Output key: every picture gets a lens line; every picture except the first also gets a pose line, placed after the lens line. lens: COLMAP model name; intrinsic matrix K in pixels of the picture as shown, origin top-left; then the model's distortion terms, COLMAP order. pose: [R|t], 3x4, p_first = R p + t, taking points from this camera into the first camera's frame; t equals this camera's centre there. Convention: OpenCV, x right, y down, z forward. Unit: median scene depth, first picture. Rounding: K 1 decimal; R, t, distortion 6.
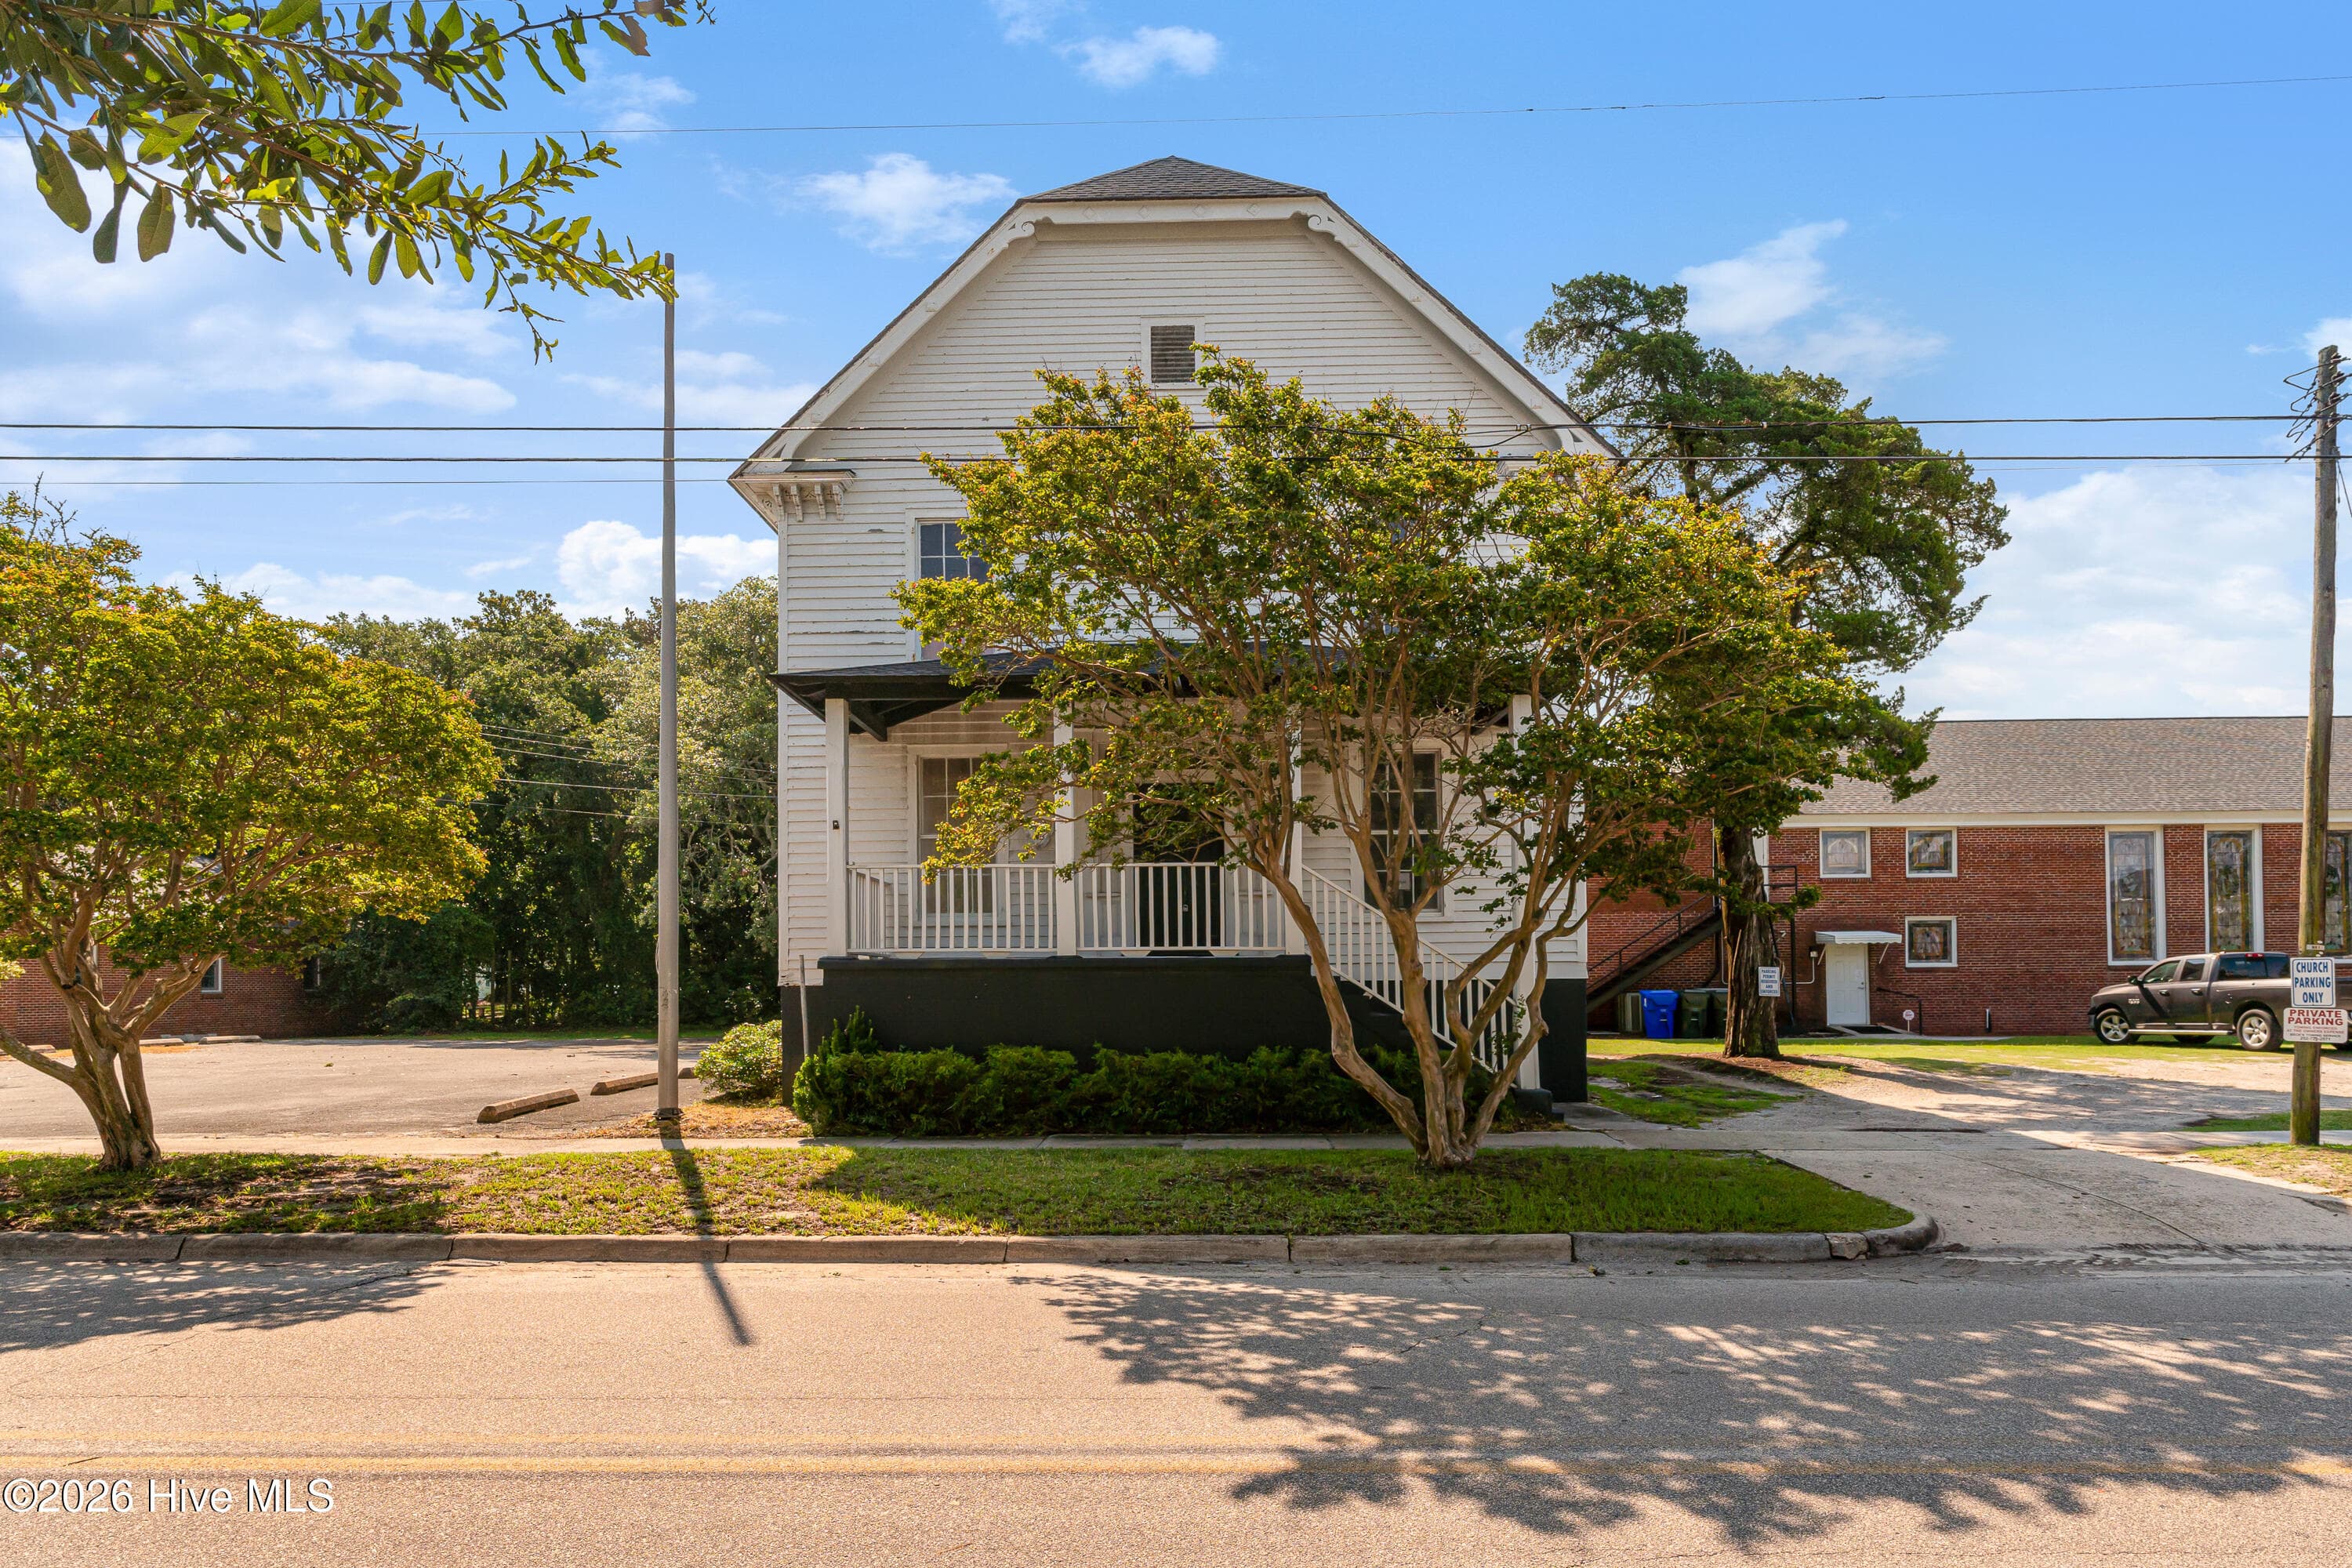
lens RADIAL K [[1312.7, 0, 1178.2], [0, 1312.7, 898.0], [0, 0, 1]] dist [-0.006771, -0.001608]
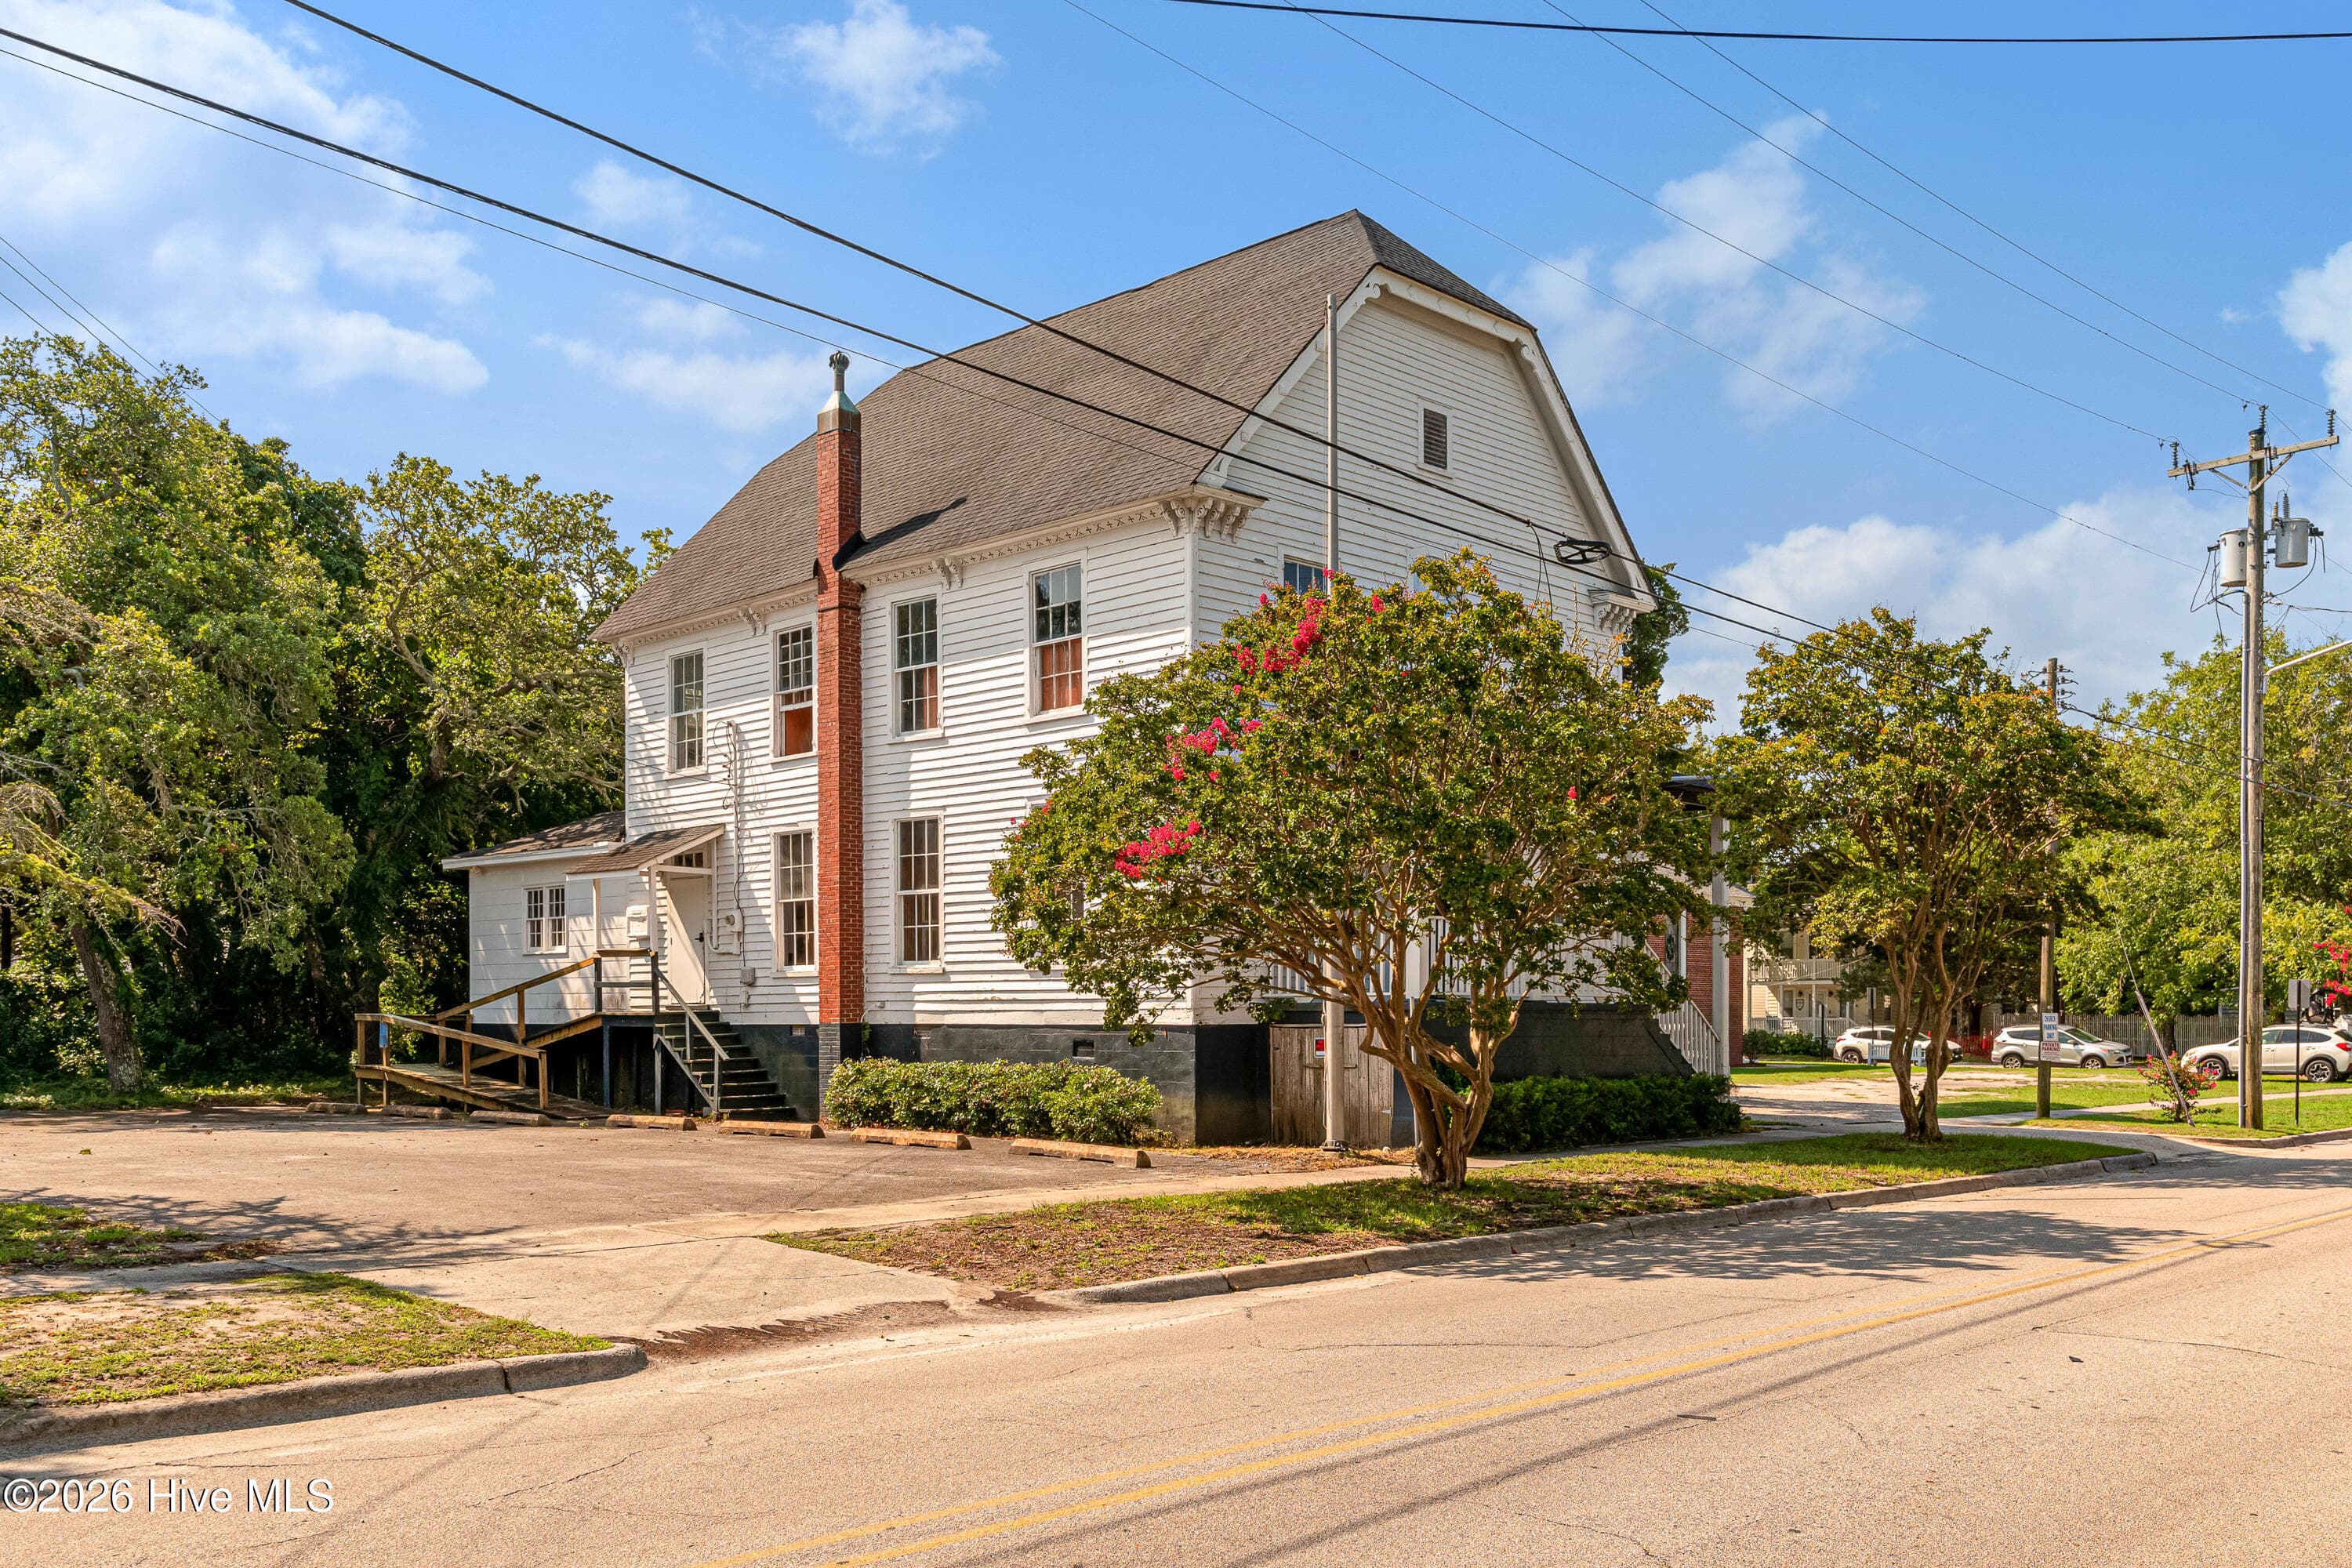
lens RADIAL K [[2026.3, 0, 1174.4], [0, 2026.3, 1000.8], [0, 0, 1]] dist [-0.001503, 0.007414]
pose [[0.680854, 0.013495, 0.732295, -1.621853], [-0.053233, 0.998098, 0.031100, 0.005240], [-0.730482, -0.060157, 0.680277, -0.001288]]
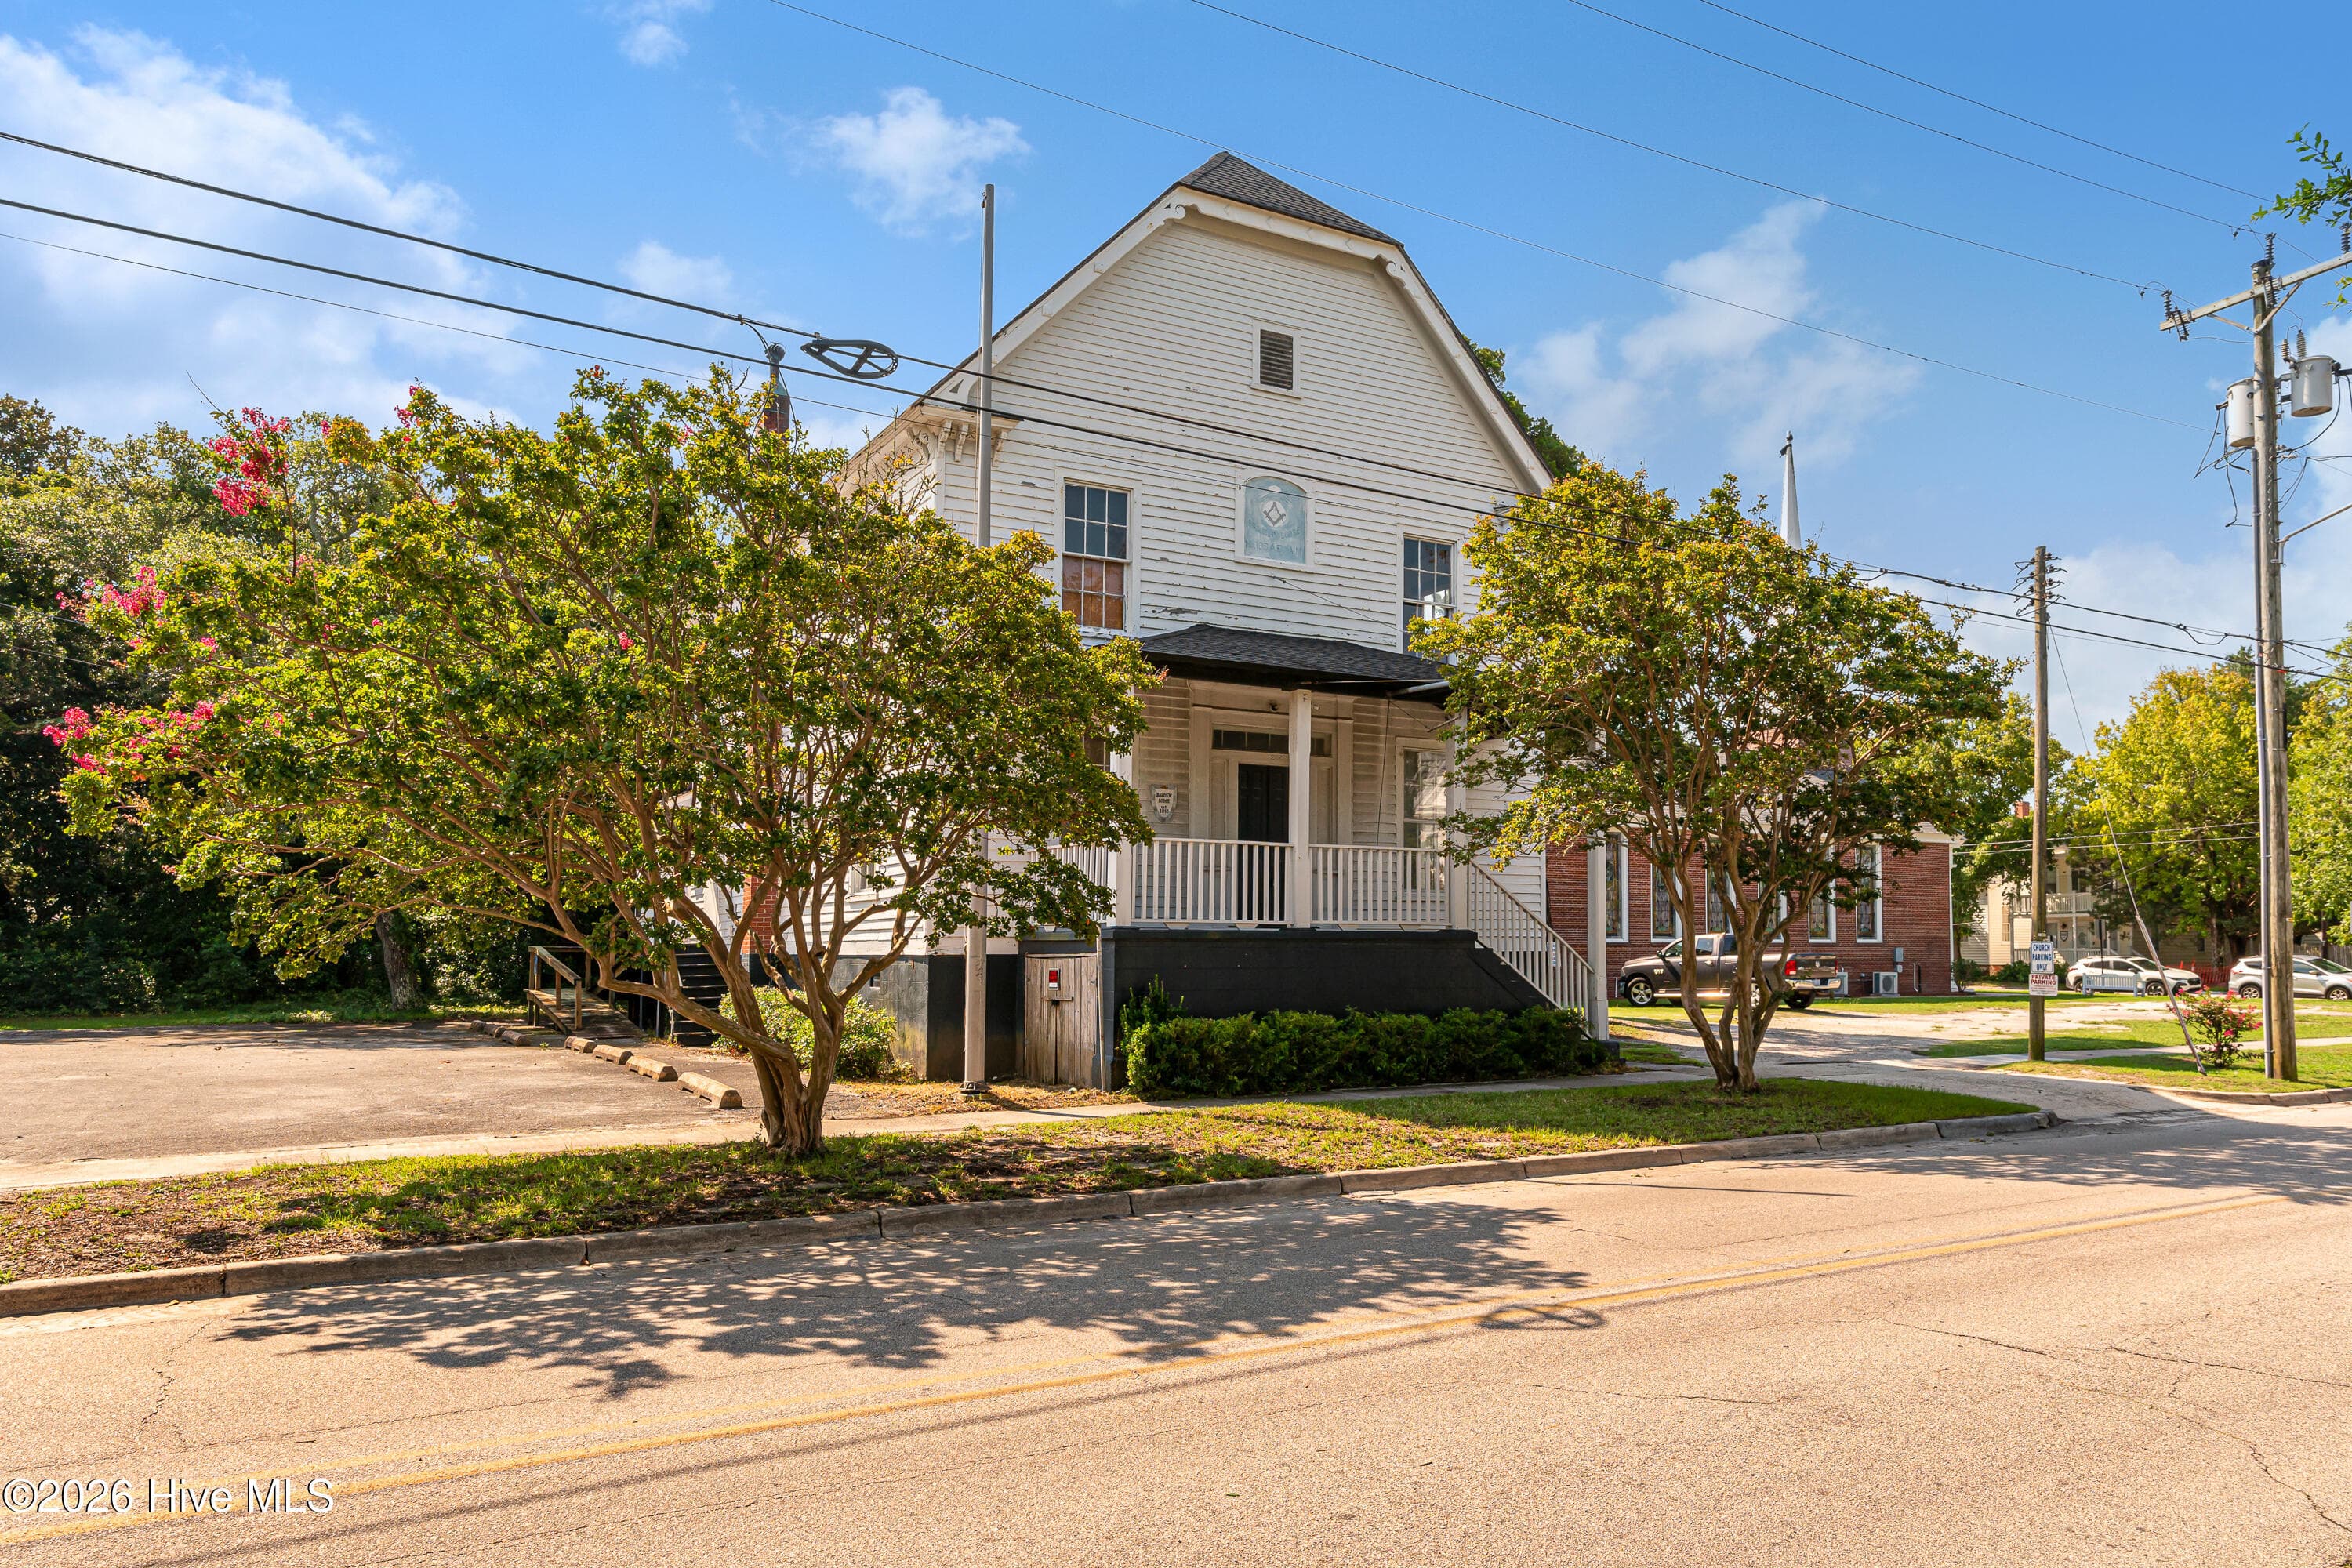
lens RADIAL K [[1556.3, 0, 1173.5], [0, 1556.3, 866.0], [0, 0, 1]] dist [-0.006702, -0.003610]
pose [[0.857792, 0.034596, 0.512831, -0.839656], [-0.039658, 0.999213, -0.001073, -0.001805], [-0.512464, -0.019418, 0.858489, -0.052450]]
